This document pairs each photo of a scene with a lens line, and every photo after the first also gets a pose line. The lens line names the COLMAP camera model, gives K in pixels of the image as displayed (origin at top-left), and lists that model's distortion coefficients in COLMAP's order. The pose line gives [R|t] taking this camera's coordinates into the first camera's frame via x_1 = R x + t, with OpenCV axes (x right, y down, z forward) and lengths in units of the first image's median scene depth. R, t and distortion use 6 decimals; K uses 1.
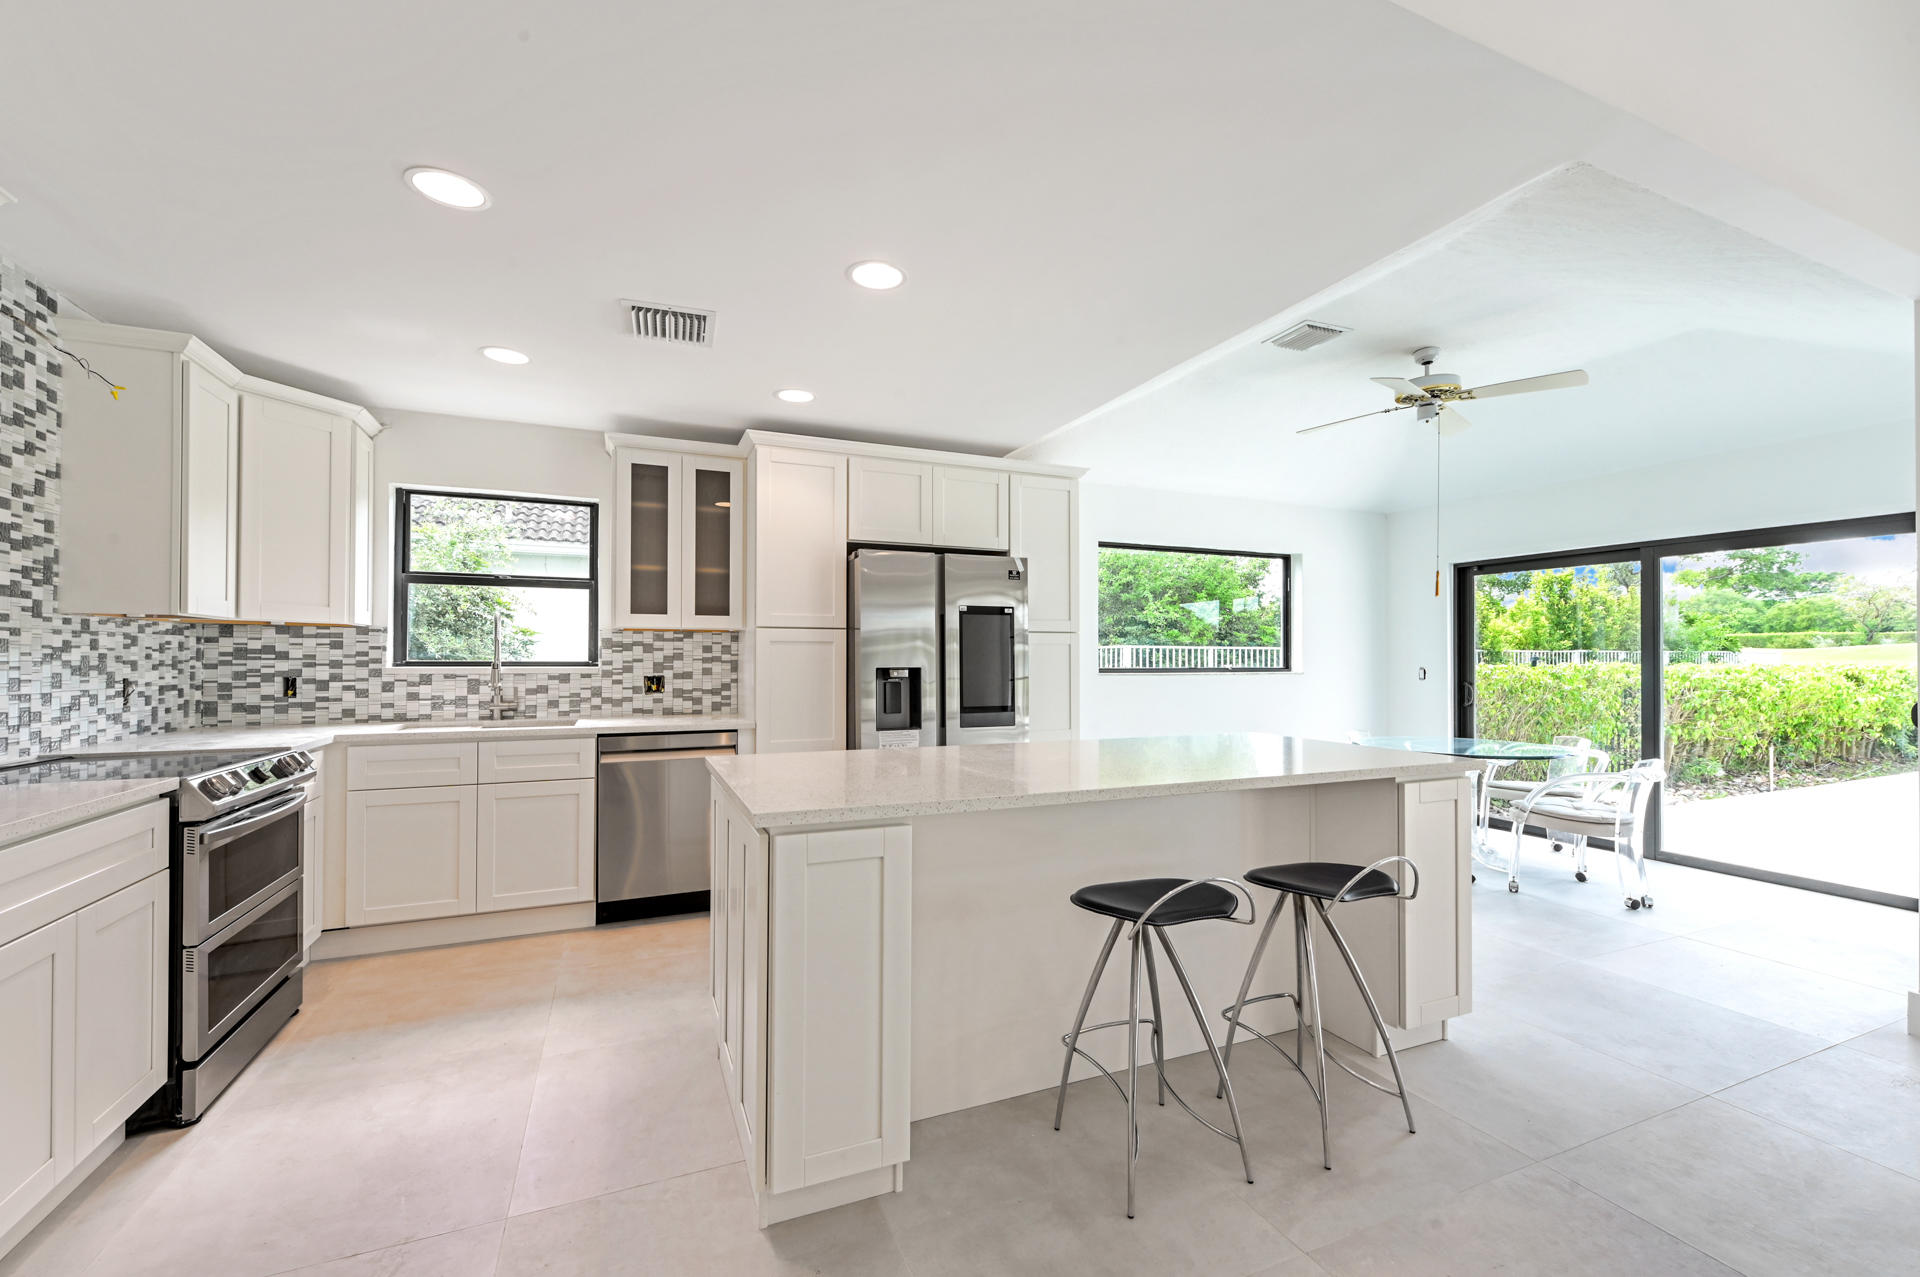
lens RADIAL K [[753.4, 0, 960.0], [0, 753.4, 638.5], [0, 0, 1]] dist [0.001899, 0.000178]
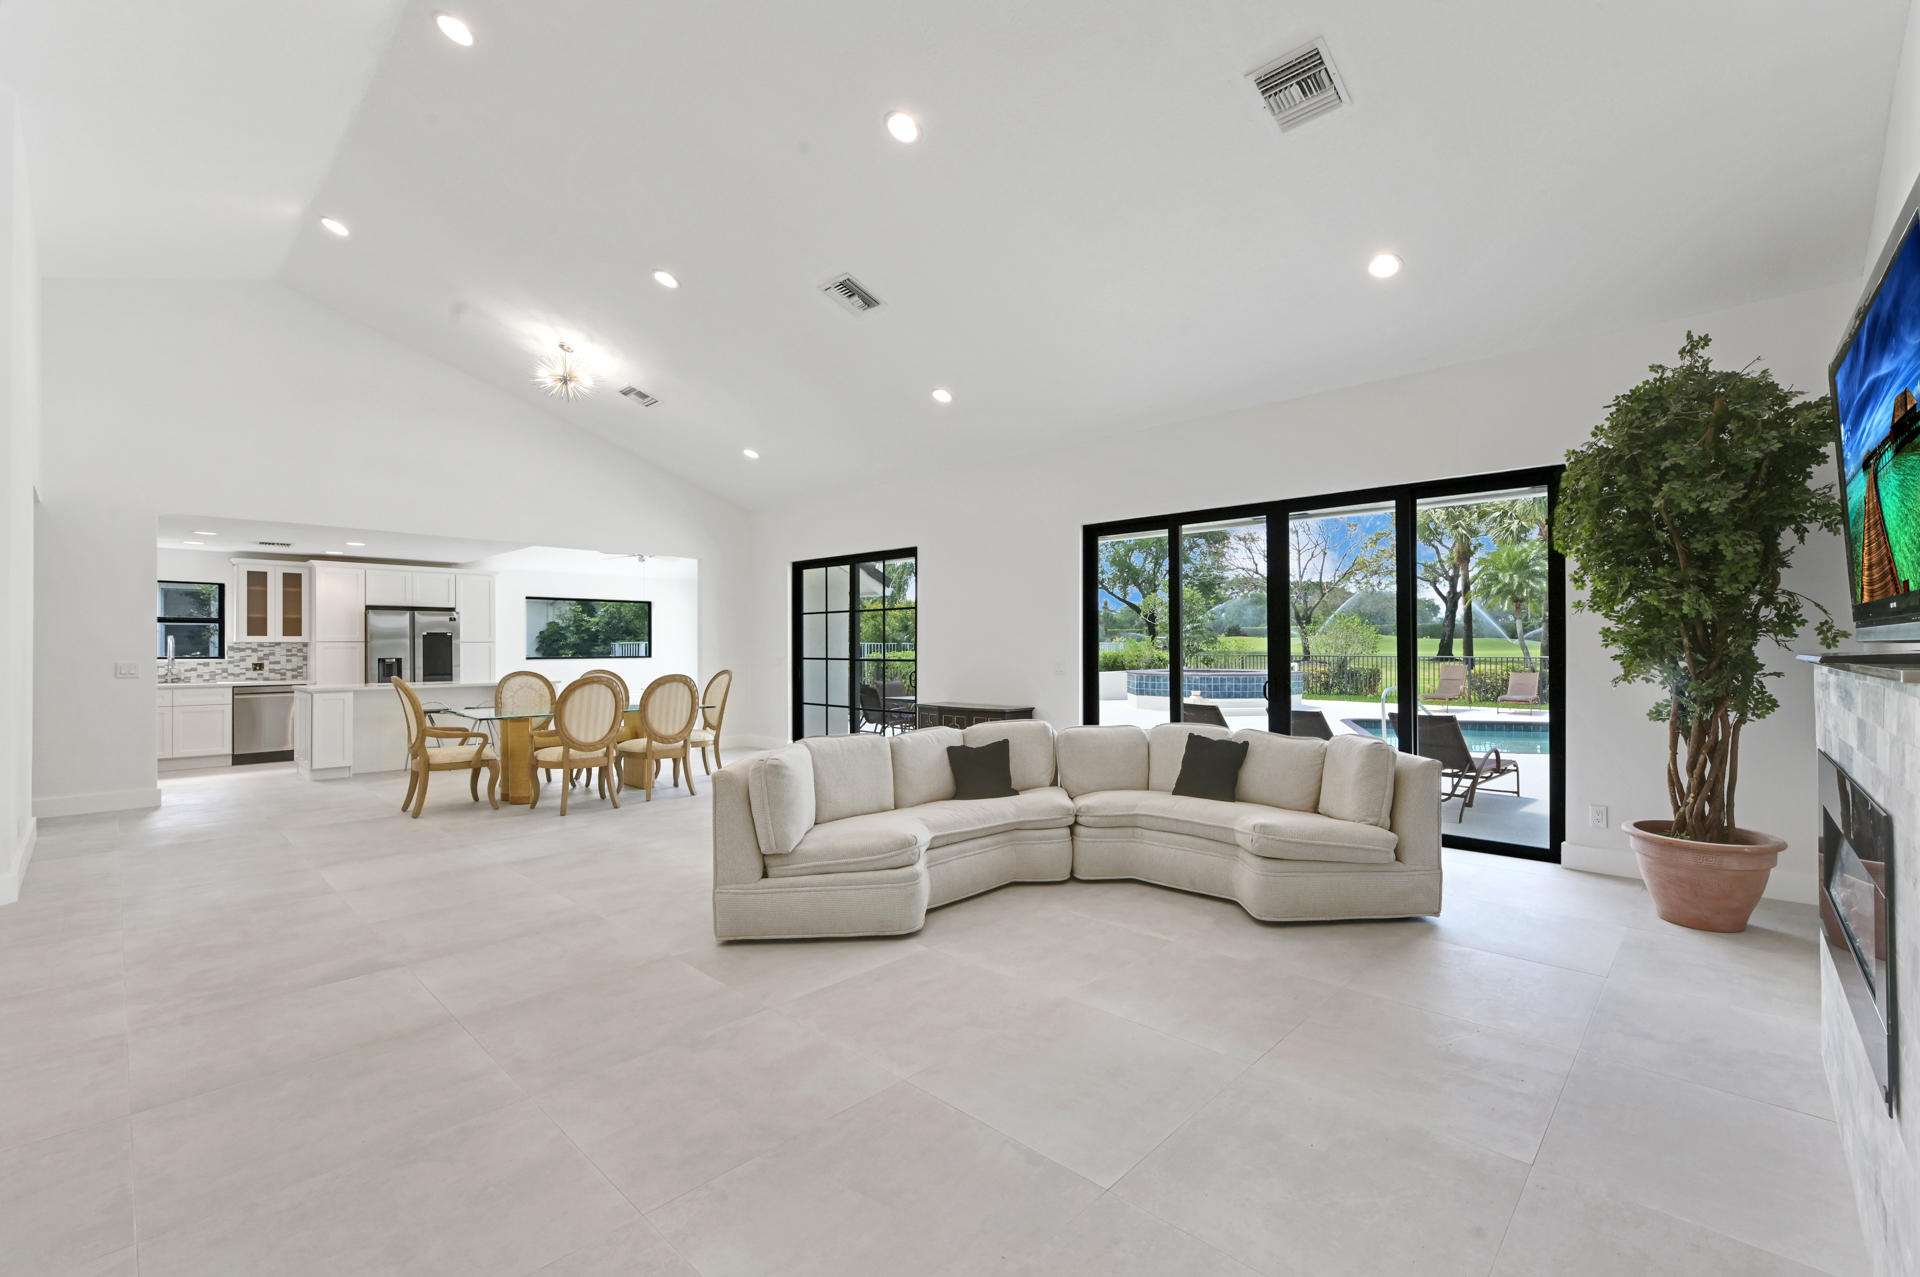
lens RADIAL K [[772.8, 0, 1000.9], [0, 772.8, 642.3], [0, 0, 1]] dist [0.000630, 0.000162]
pose [[0.903014, -0.002484, 0.429603, 0.650413], [-0.006430, 0.999793, 0.019298, -0.076232], [-0.429562, -0.020188, 0.902812, -2.195392]]
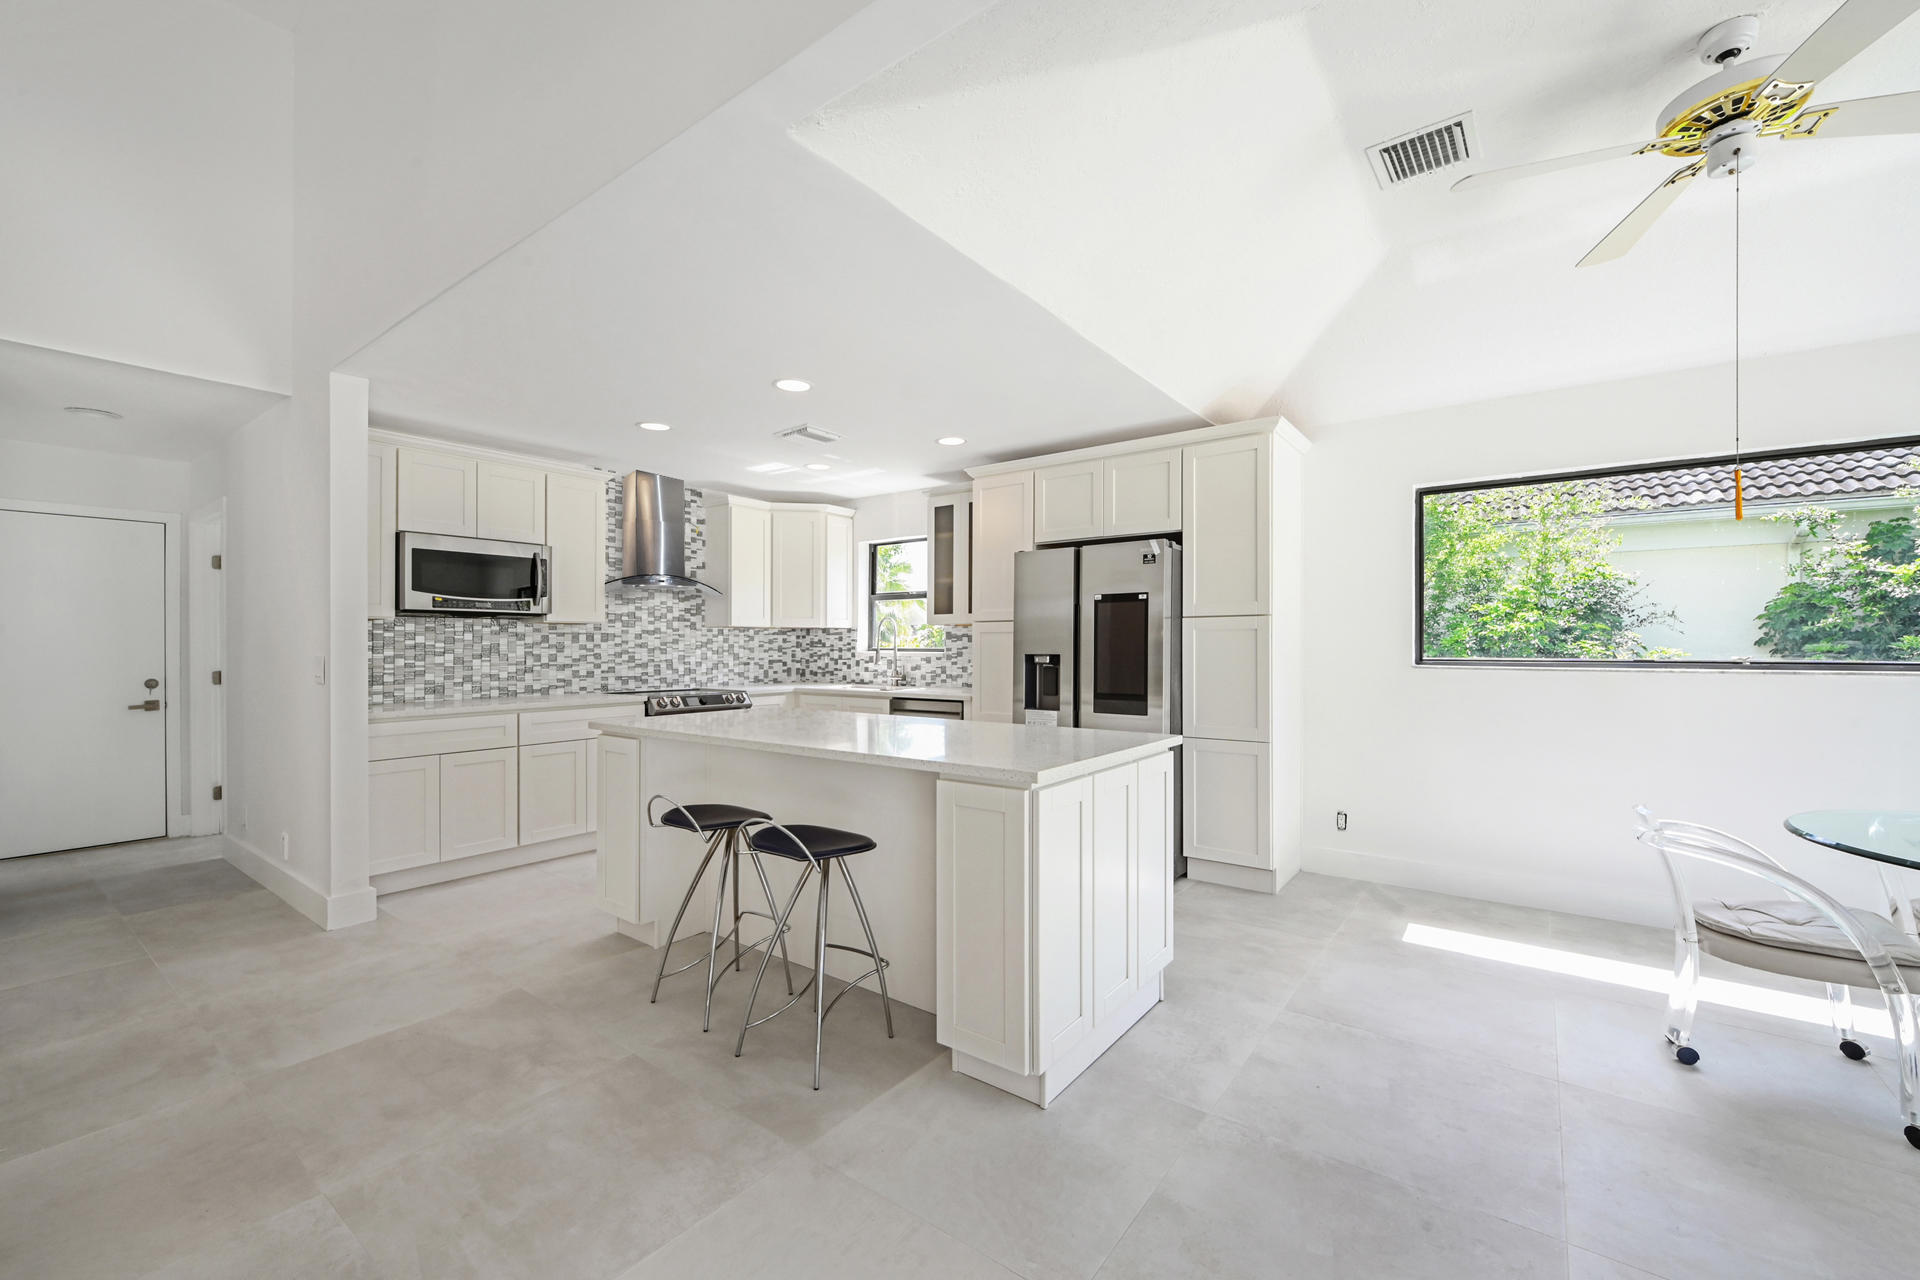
lens RADIAL K [[772.8, 0, 1000.9], [0, 772.8, 643.8], [0, 0, 1]] dist [0.000630, 0.000162]
pose [[0.532153, -0.004115, -0.846638, 0.870322], [0.023871, 0.999664, 0.010145, 0.009978], [0.846312, -0.025609, 0.532072, 0.342389]]
